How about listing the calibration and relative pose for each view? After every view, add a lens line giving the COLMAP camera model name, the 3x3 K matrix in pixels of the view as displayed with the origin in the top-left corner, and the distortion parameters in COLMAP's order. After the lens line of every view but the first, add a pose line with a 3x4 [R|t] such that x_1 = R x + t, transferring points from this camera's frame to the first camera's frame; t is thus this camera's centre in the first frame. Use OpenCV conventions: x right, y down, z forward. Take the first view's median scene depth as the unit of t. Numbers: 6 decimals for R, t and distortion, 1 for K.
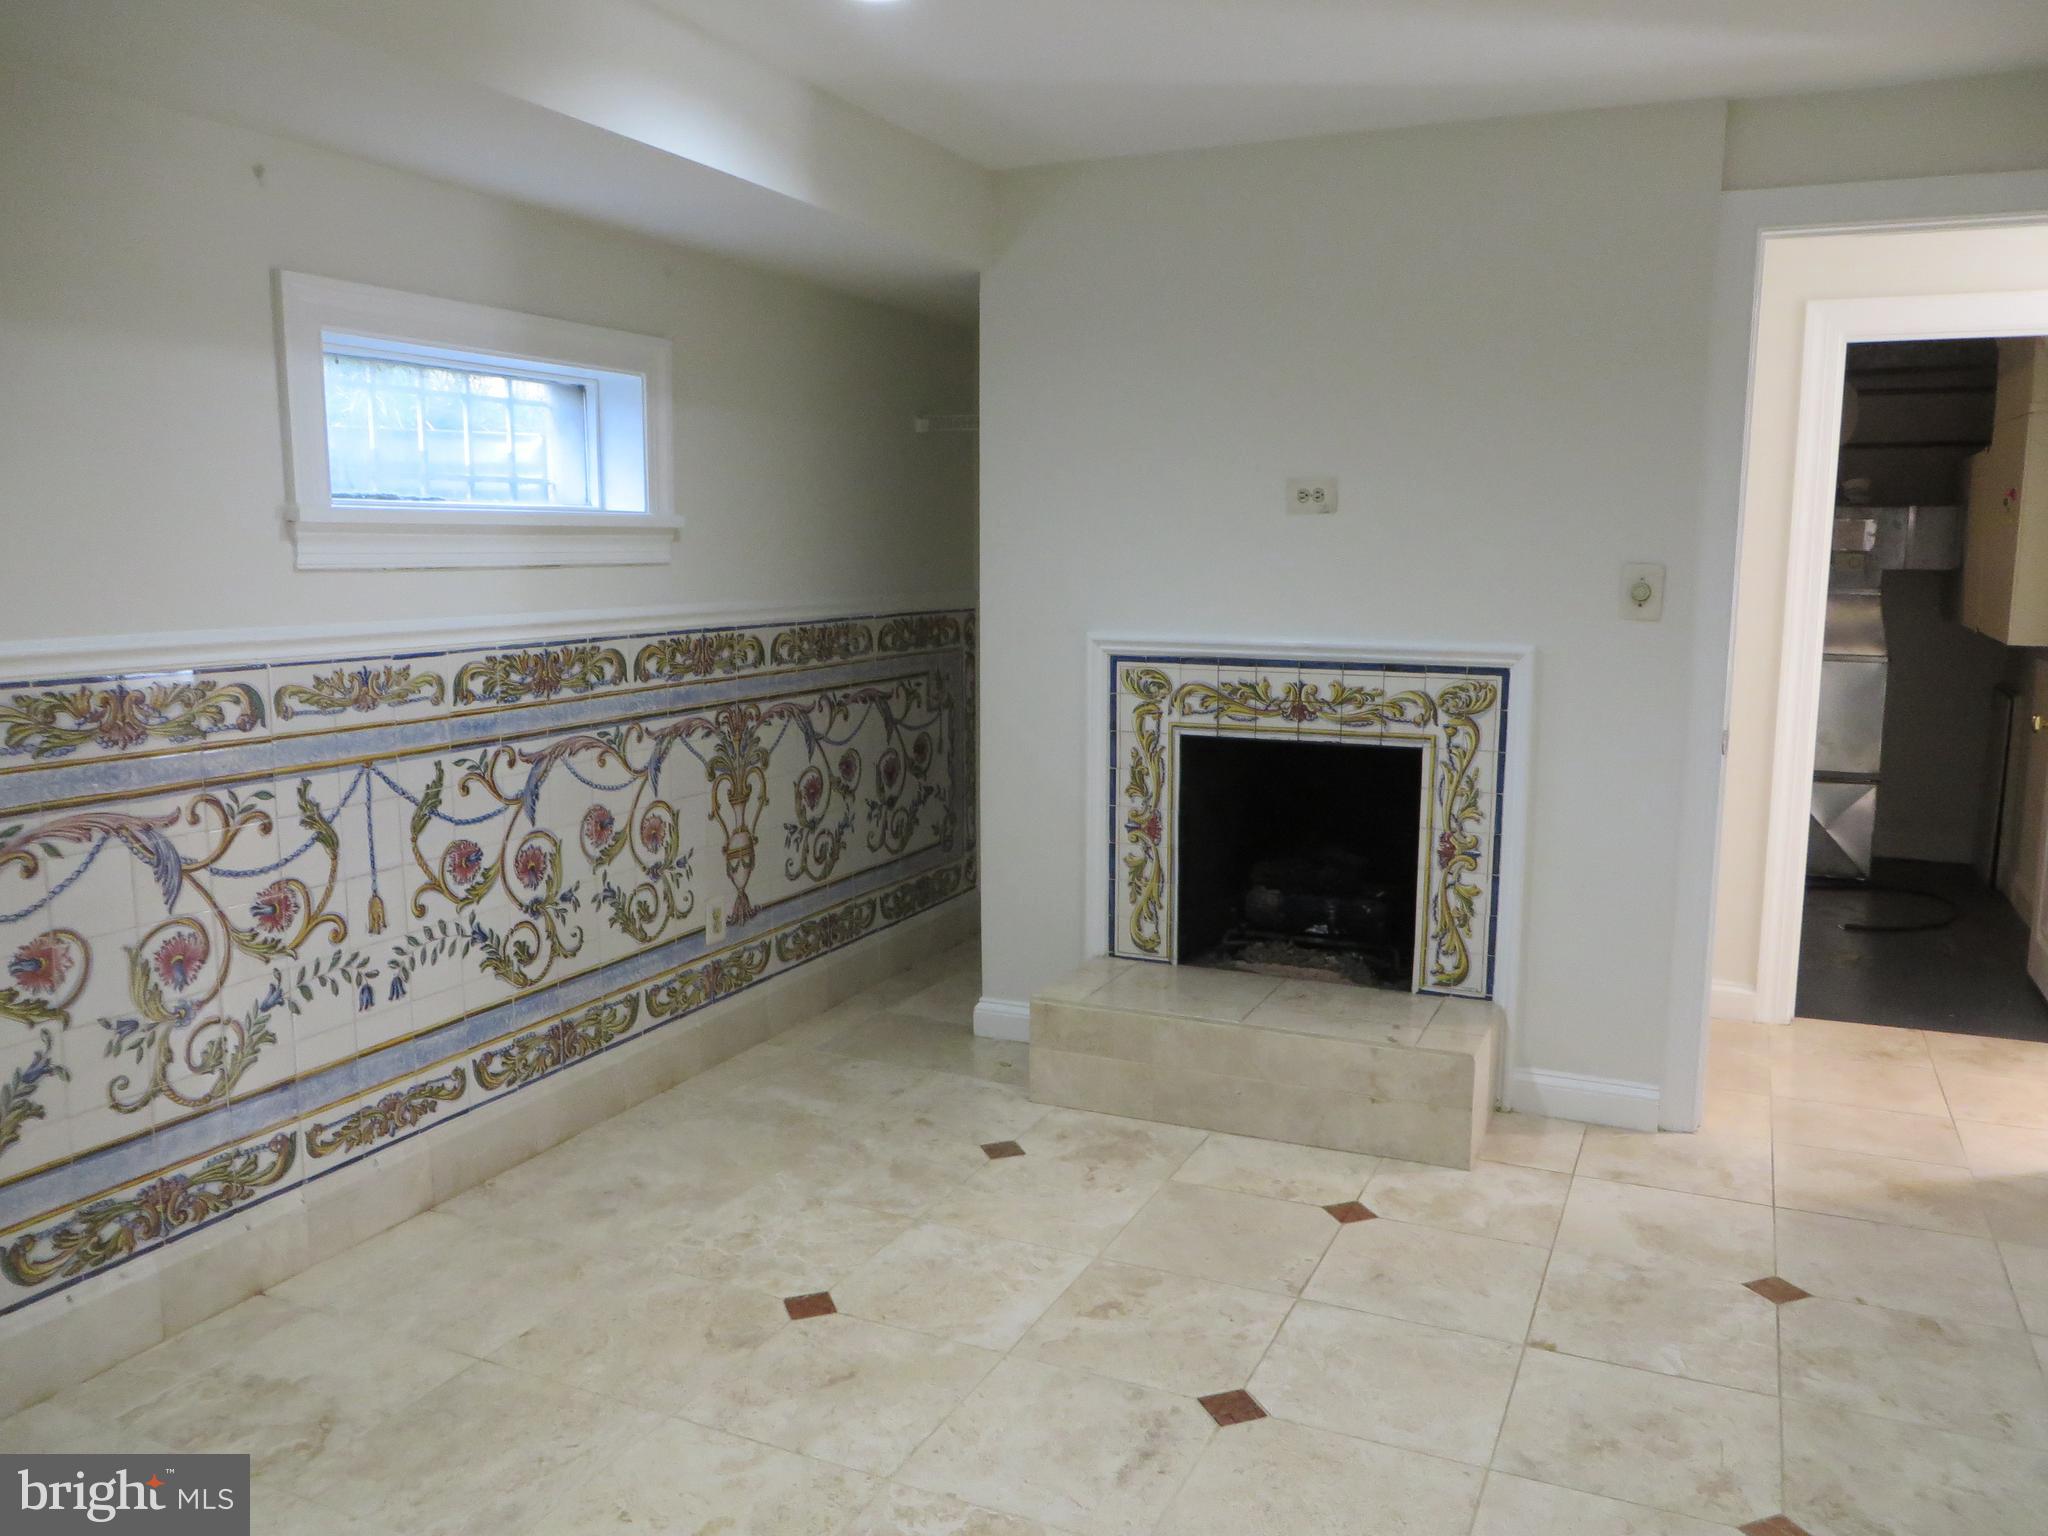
lens RADIAL K [[1538.4, 0, 1024.0], [0, 1538.4, 768.0], [0, 0, 1]] dist [-0.010487, -0.012475]
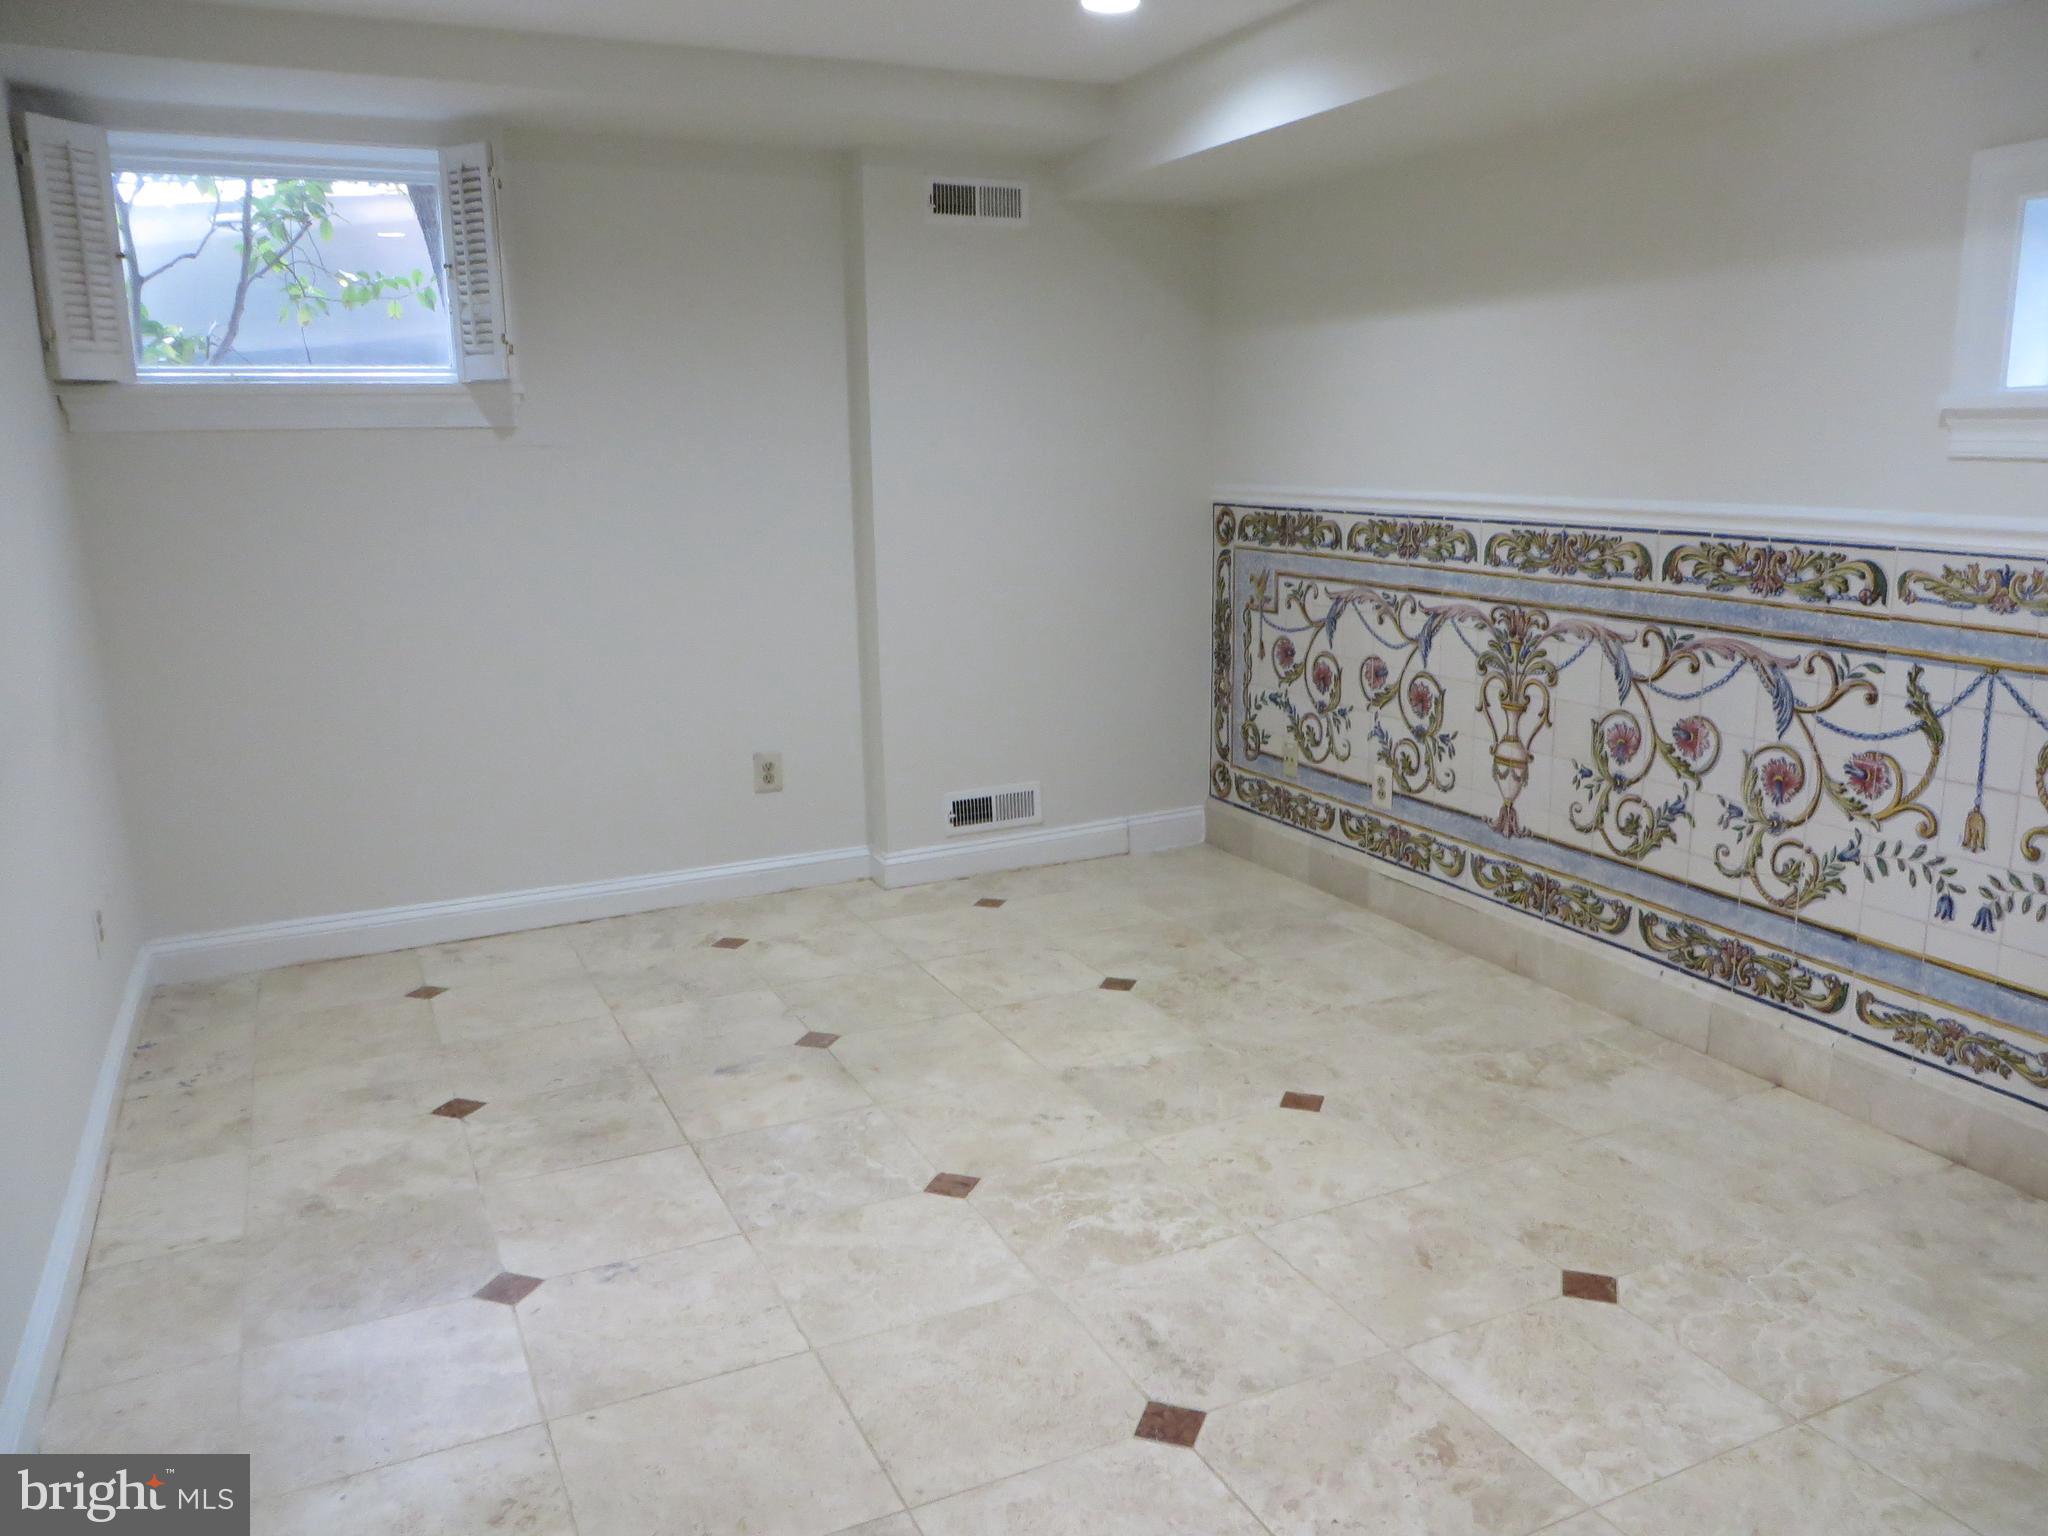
lens RADIAL K [[1542.8, 0, 1034.1], [0, 1542.8, 766.0], [0, 0, 1]] dist [-0.006202, 0.007065]
pose [[-0.632168, 0.176565, -0.754446, 0.637327], [-0.093429, 0.949216, 0.300433, -0.169384], [0.769178, 0.260411, -0.583567, 1.086231]]
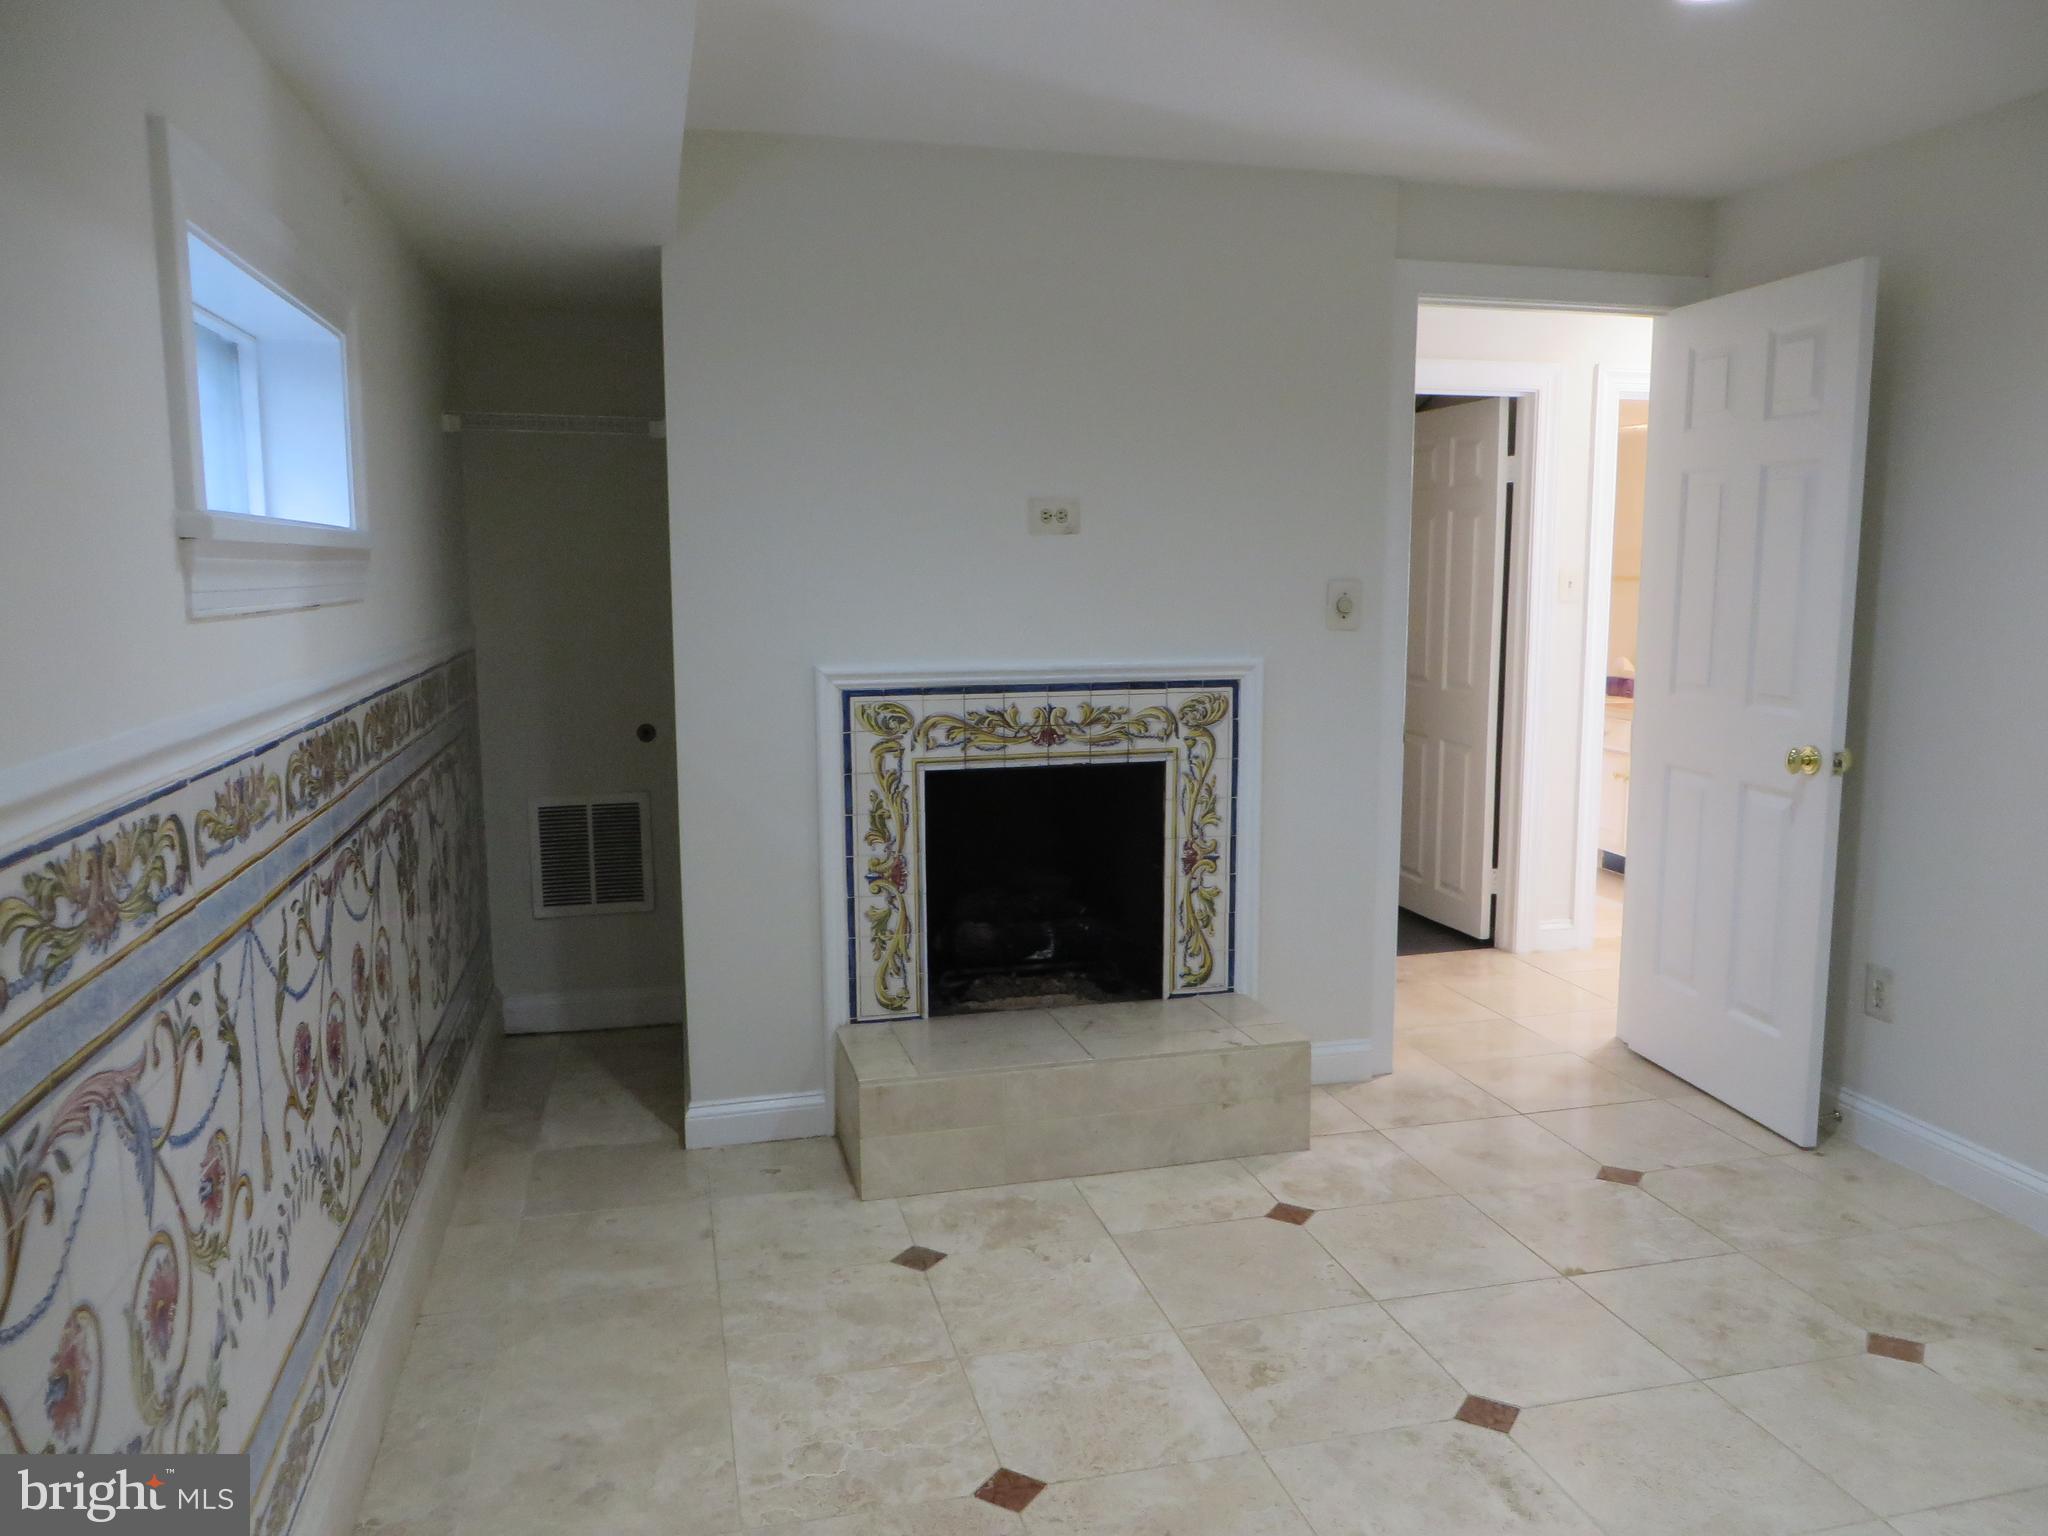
lens RADIAL K [[1542.8, 0, 1034.1], [0, 1542.8, 766.0], [0, 0, 1]] dist [-0.006202, 0.007065]
pose [[0.774946, -0.088655, 0.625779, -0.554747], [0.098228, 0.994976, 0.019316, -0.046656], [-0.624347, 0.046501, 0.779762, 0.297587]]
